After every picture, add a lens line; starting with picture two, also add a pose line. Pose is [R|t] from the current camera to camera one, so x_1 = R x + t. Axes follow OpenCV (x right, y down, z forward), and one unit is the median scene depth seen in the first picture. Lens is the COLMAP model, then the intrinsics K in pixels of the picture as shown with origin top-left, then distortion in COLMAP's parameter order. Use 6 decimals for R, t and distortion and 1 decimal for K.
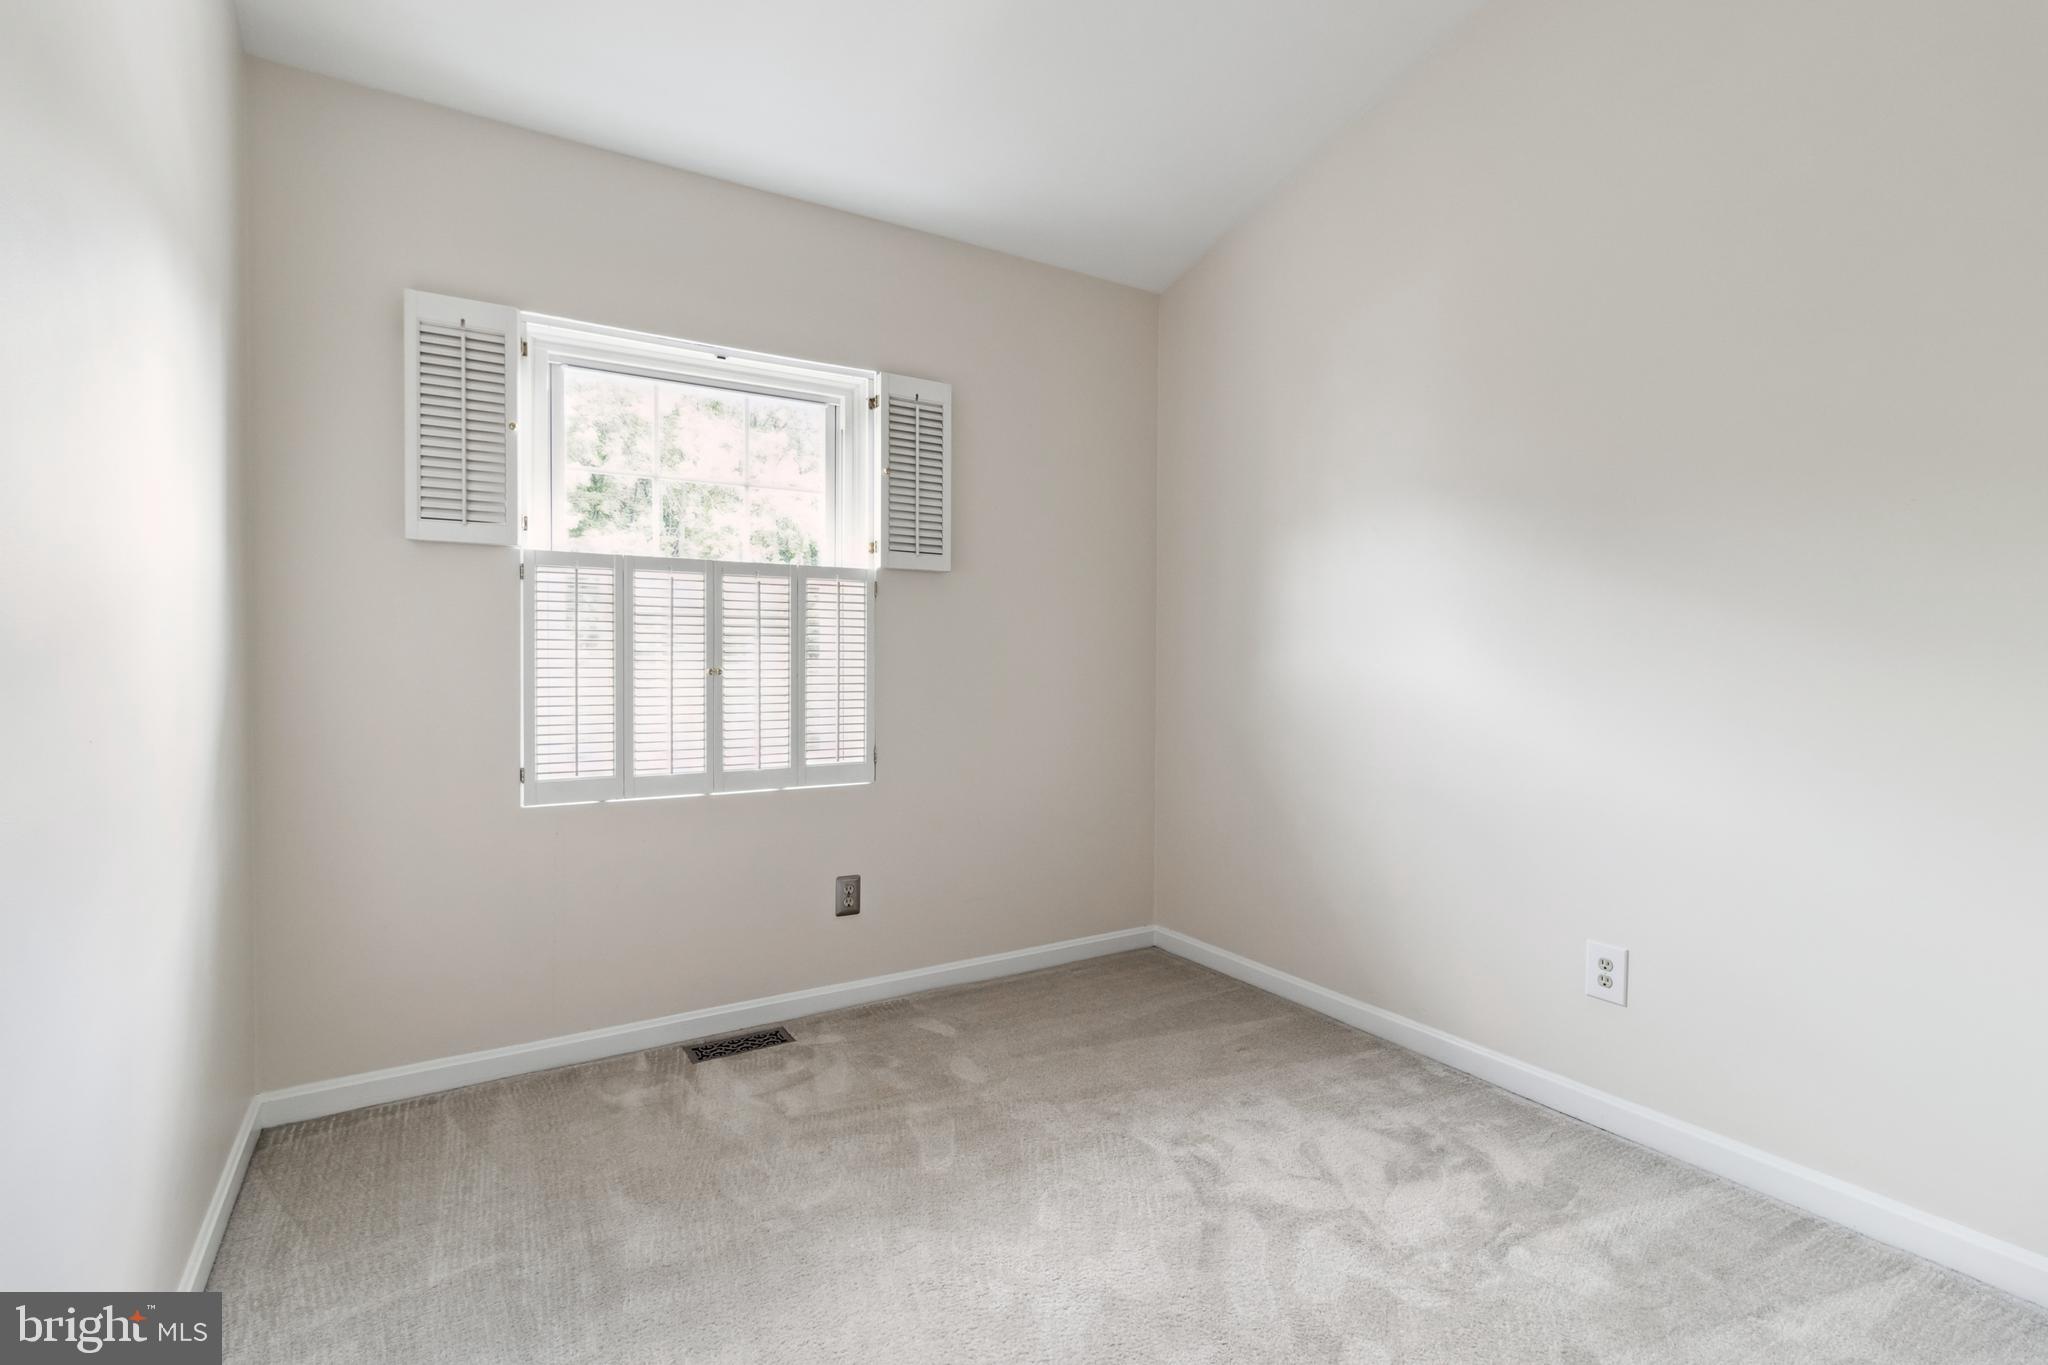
lens RADIAL K [[1013.3, 0, 1024.0], [0, 1013.3, 682.5], [0, 0, 1]] dist [0.001120, 0.000171]
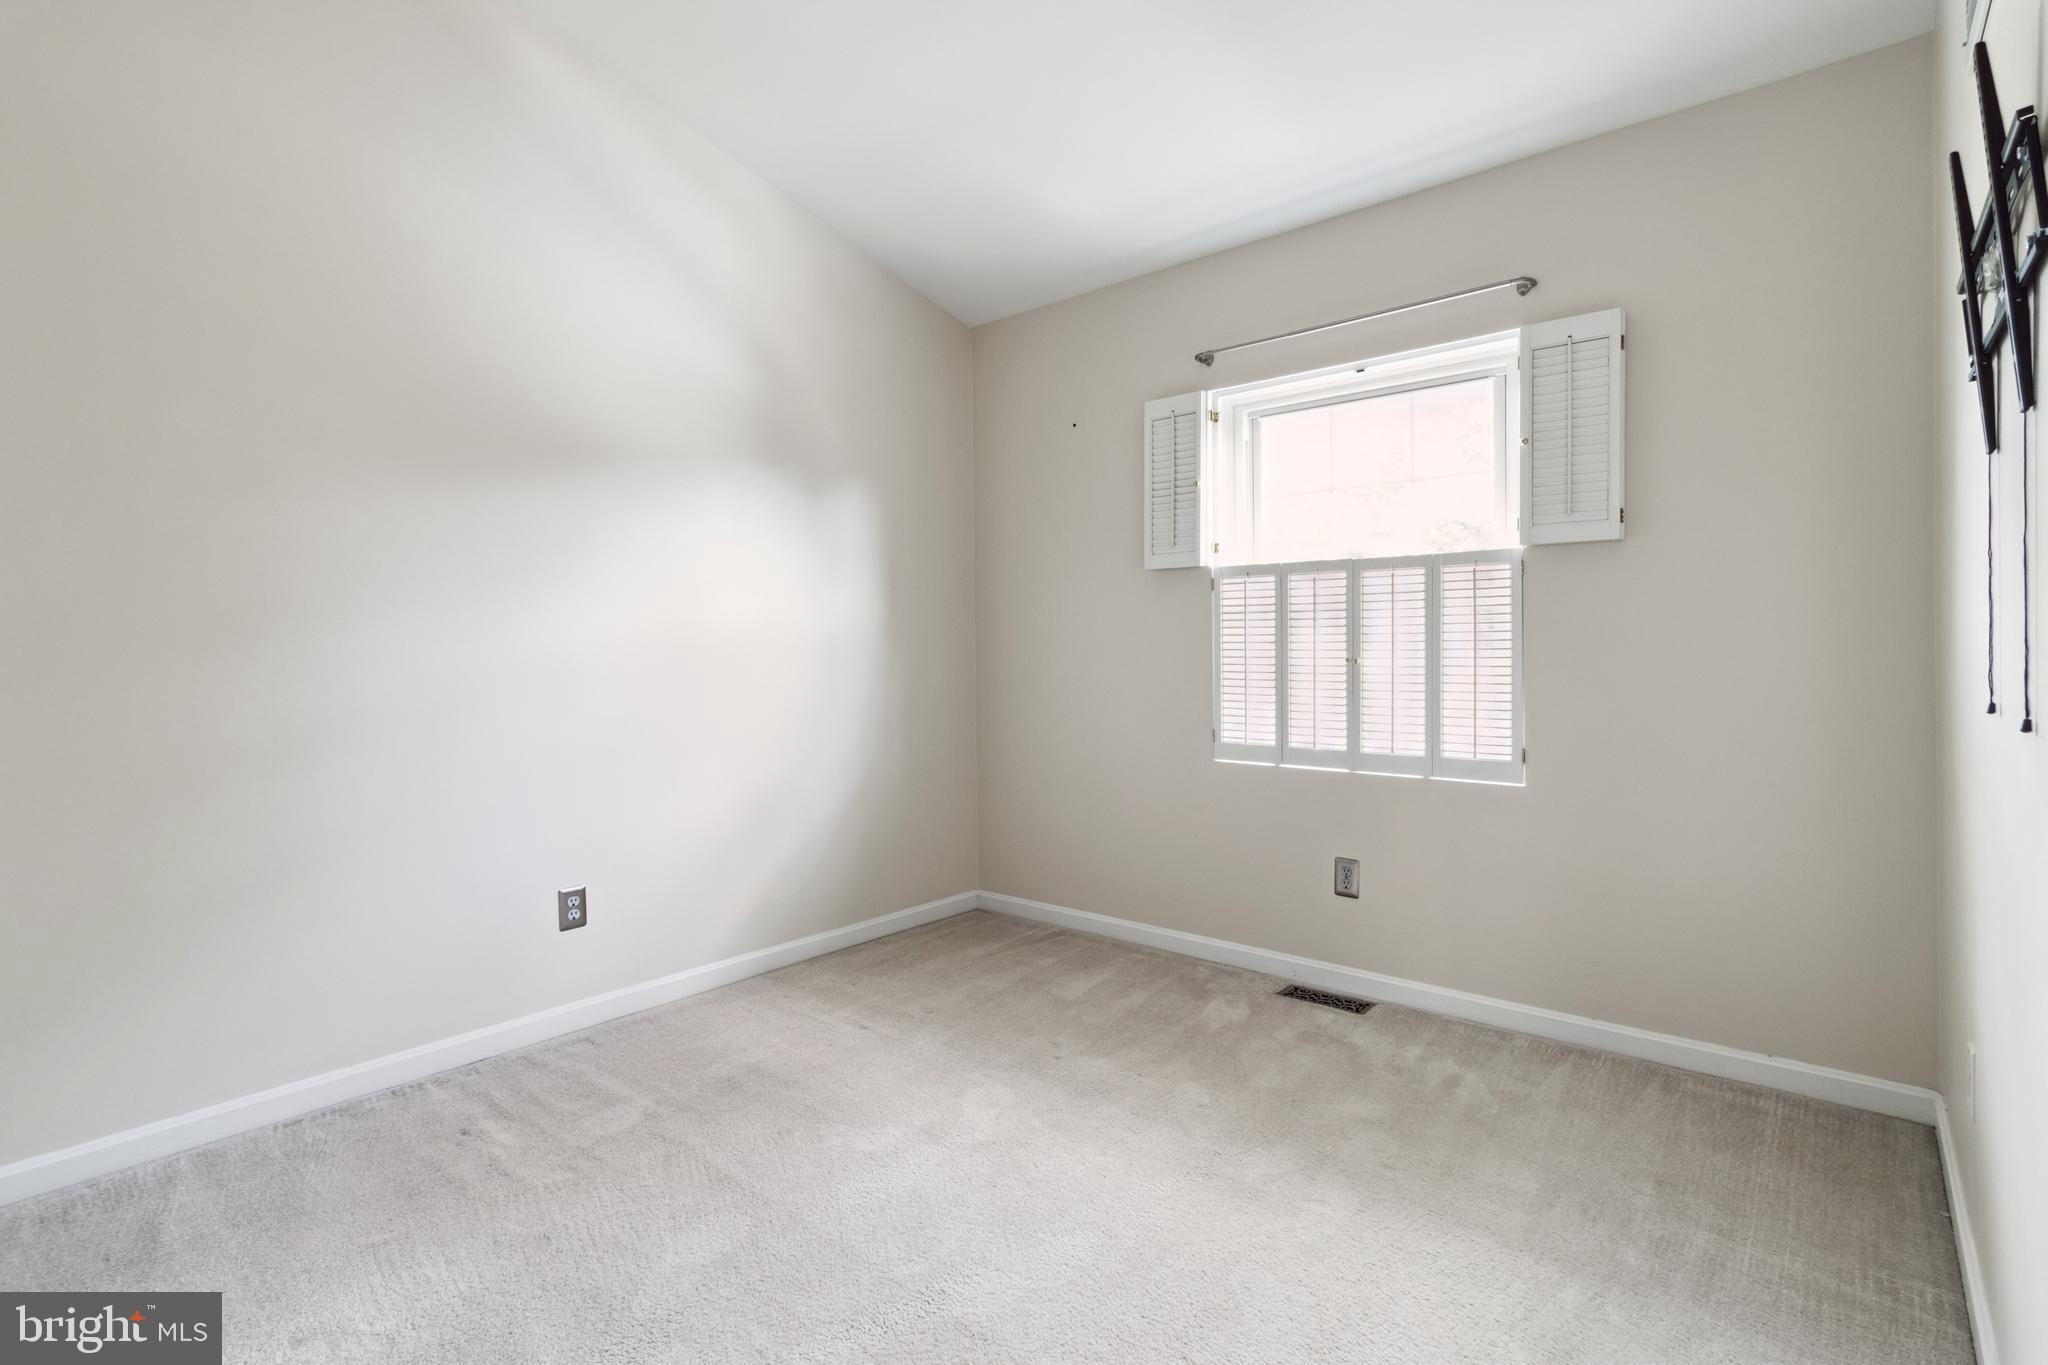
lens RADIAL K [[953.6, 0, 1033.0], [0, 953.6, 664.2], [0, 0, 1]] dist [0.001185, 0.000366]
pose [[0.283383, 0.009960, -0.958955, 0.595772], [-0.017022, 0.999841, 0.005354, -0.005937], [0.958856, 0.014806, 0.283508, 0.381871]]
